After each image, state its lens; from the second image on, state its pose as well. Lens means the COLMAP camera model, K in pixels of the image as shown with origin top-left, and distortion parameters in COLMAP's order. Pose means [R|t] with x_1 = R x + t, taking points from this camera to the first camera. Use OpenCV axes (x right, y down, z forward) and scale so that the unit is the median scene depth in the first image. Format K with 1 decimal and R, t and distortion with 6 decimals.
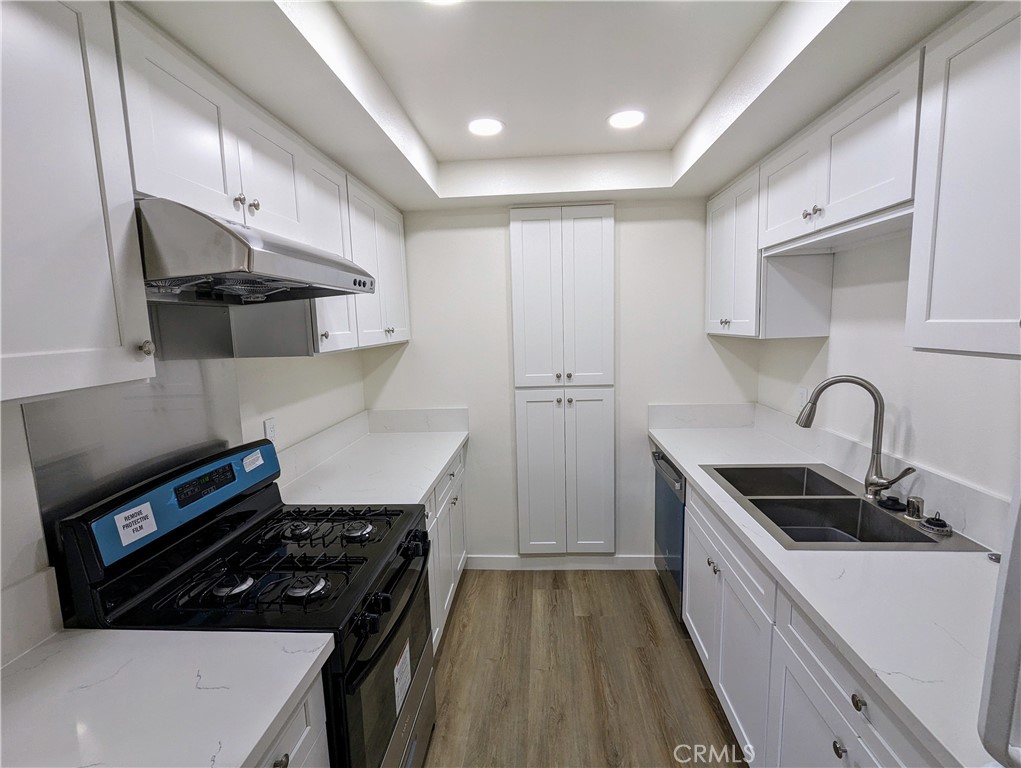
lens RADIAL K [[487.4, 0, 512.7], [0, 487.4, 386.1], [0, 0, 1]] dist [0.008598, 0.000576]
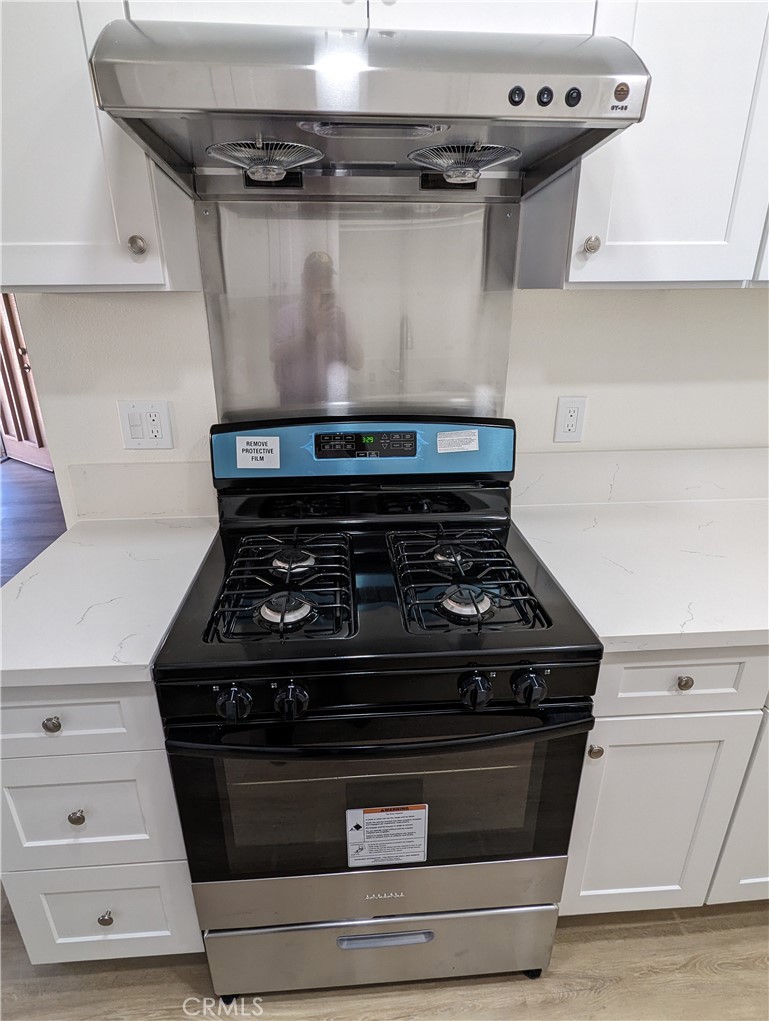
lens RADIAL K [[567.1, 0, 384.1], [0, 567.1, 513.0], [0, 0, 1]] dist [0.025821, 0.000397]
pose [[0.147565, 0.401645, -0.903829, 0.186242], [-0.133510, 0.913558, 0.384170, -0.042463], [0.980000, 0.063980, 0.188433, 0.577353]]
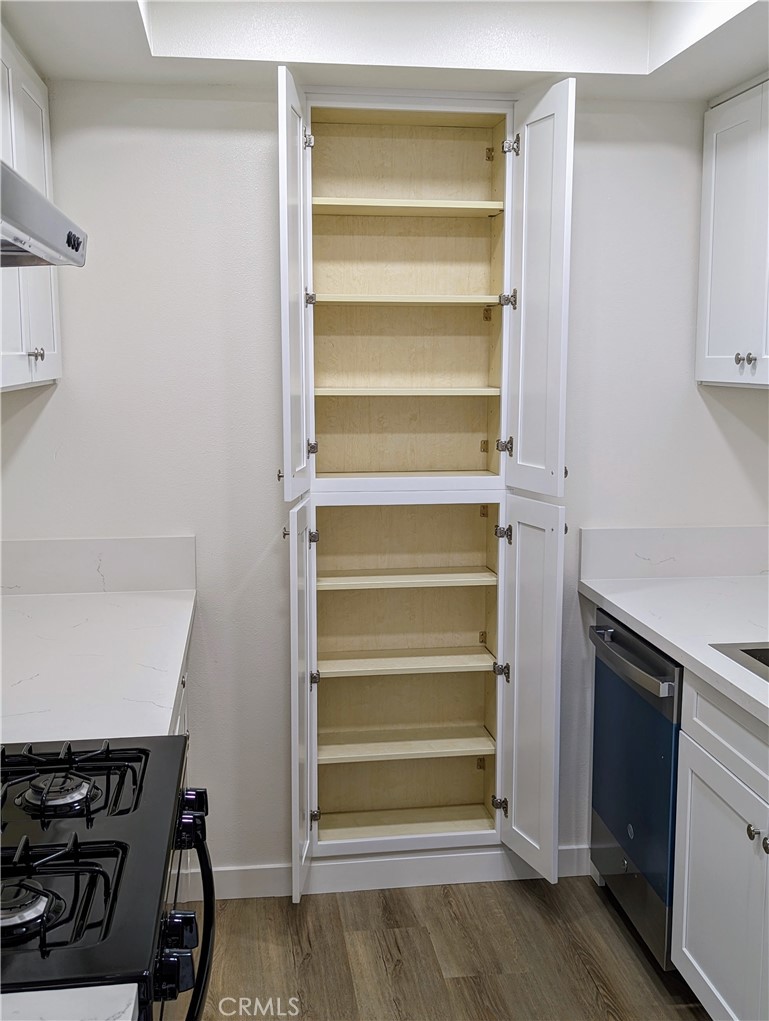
lens RADIAL K [[1125.9, 0, 386.3], [0, 1125.9, 510.2], [0, 0, 1]] dist [0.059435, 0.000000]
pose [[0.979461, 0.003686, 0.201601, -0.166337], [-0.004778, 0.999976, 0.004929, 0.020160], [-0.201578, -0.005791, 0.979455, -0.057023]]
